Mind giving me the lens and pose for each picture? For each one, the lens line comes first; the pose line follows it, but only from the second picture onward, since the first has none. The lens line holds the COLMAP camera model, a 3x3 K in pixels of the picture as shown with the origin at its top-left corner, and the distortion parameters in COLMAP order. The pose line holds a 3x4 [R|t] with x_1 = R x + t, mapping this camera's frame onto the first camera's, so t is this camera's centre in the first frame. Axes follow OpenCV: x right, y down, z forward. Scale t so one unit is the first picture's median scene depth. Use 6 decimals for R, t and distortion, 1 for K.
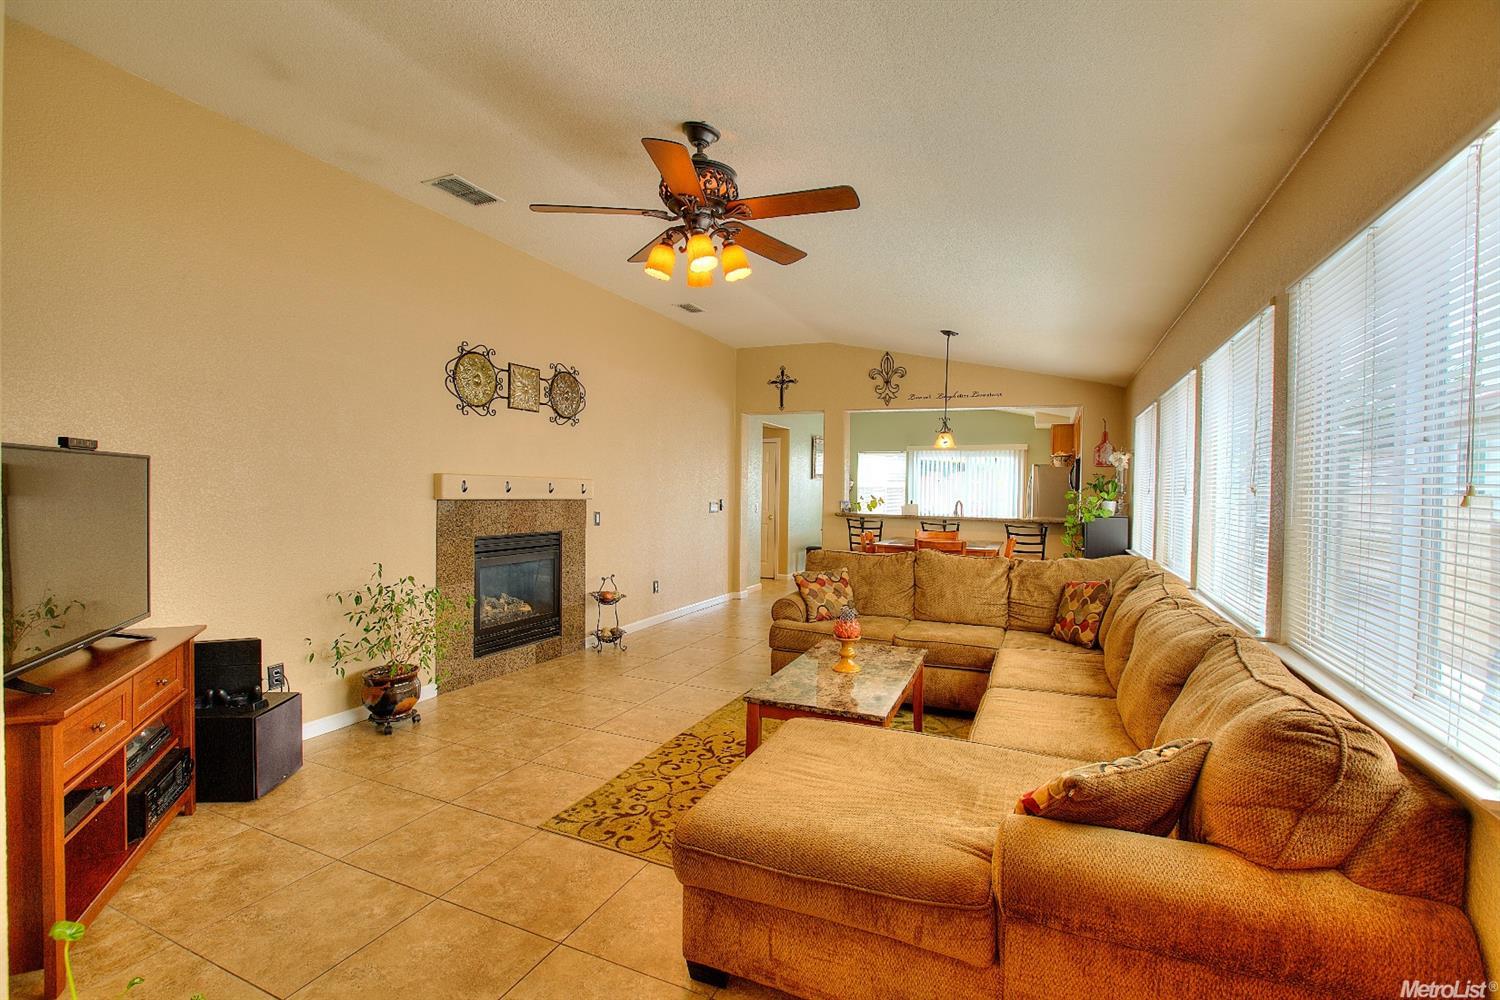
lens RADIAL K [[678.3, 0, 742.6], [0, 678.3, 501.2], [0, 0, 1]] dist [-0.059930, 0.021494]
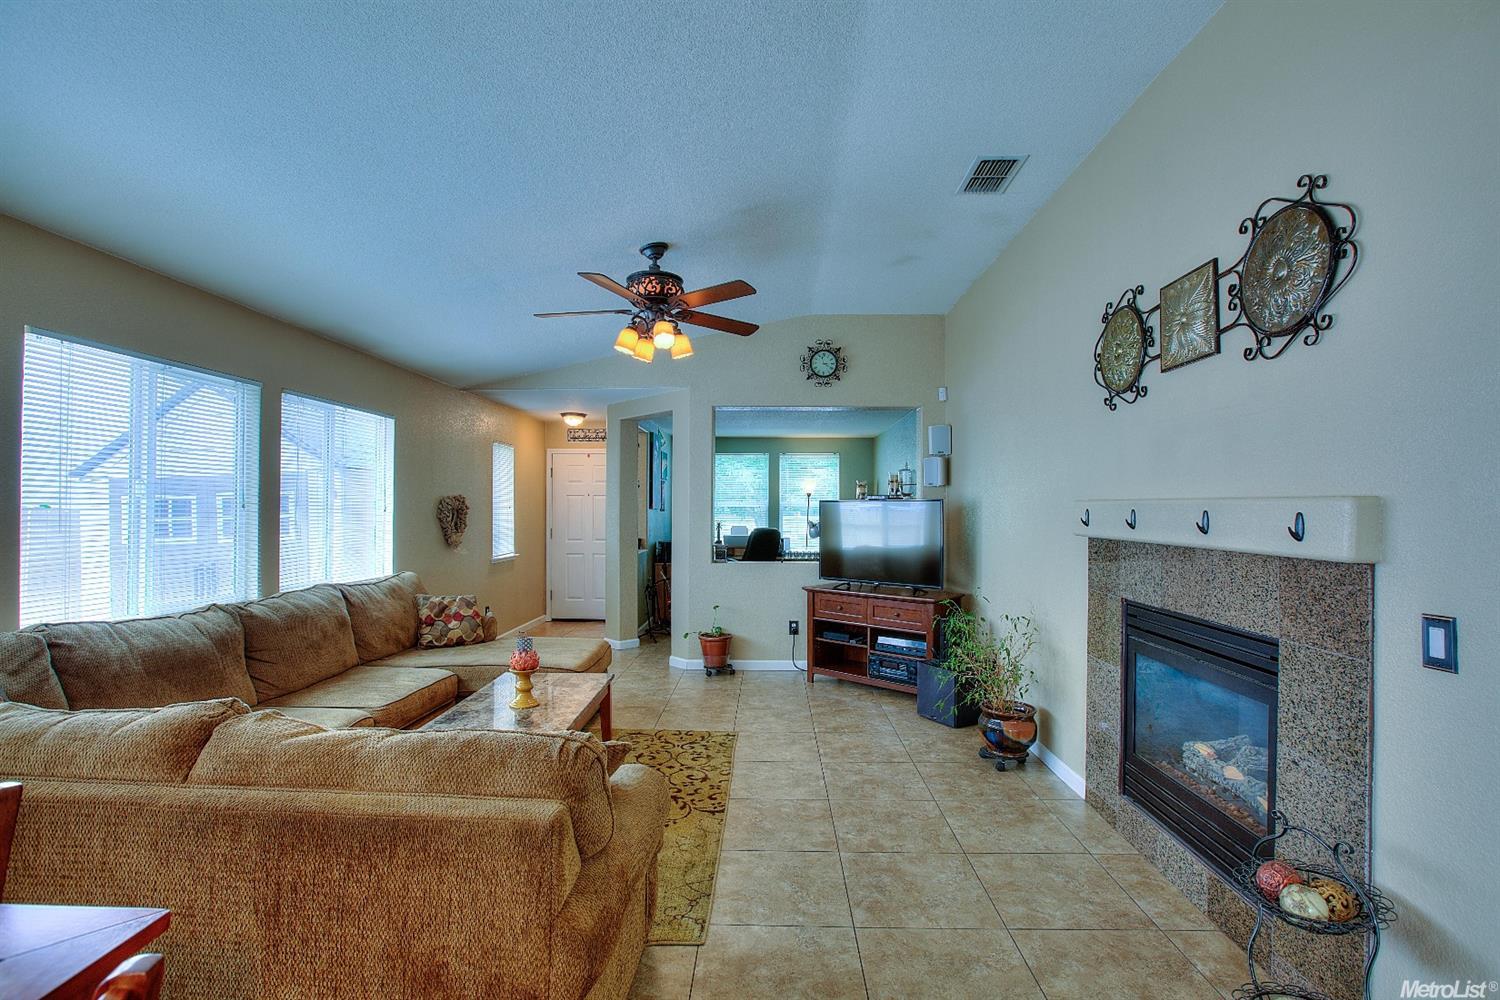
lens RADIAL K [[678.3, 0, 742.6], [0, 678.3, 501.2], [0, 0, 1]] dist [-0.059930, 0.021494]
pose [[-0.925690, -0.022436, -0.377617, 0.189212], [-0.024483, 0.999700, 0.000621, -0.033218], [0.377490, 0.009820, -0.925962, 1.611942]]
